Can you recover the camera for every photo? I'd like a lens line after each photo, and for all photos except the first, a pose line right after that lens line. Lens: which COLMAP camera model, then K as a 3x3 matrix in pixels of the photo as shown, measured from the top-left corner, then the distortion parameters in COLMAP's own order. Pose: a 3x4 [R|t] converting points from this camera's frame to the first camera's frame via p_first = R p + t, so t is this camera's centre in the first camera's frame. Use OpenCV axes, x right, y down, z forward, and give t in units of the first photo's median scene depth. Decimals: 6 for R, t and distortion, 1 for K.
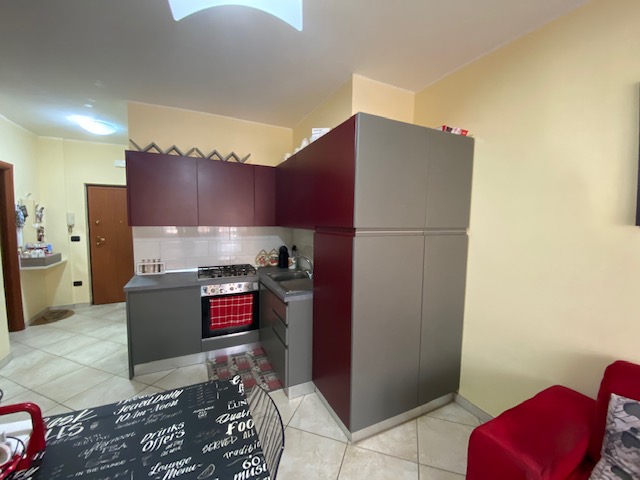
lens RADIAL K [[260.3, 0, 320.0], [0, 260.3, 240.0], [0, 0, 1]] dist [0.001598, -0.011581]
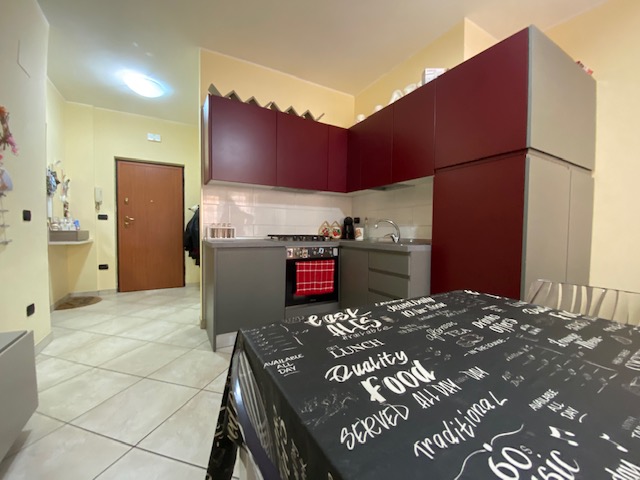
lens RADIAL K [[260.3, 0, 320.0], [0, 260.3, 240.0], [0, 0, 1]] dist [0.001598, -0.011581]
pose [[0.998291, -0.006444, 0.058082, -0.363347], [0.008593, 0.999285, -0.036828, 0.171615], [-0.057803, 0.037264, 0.997632, 0.086075]]
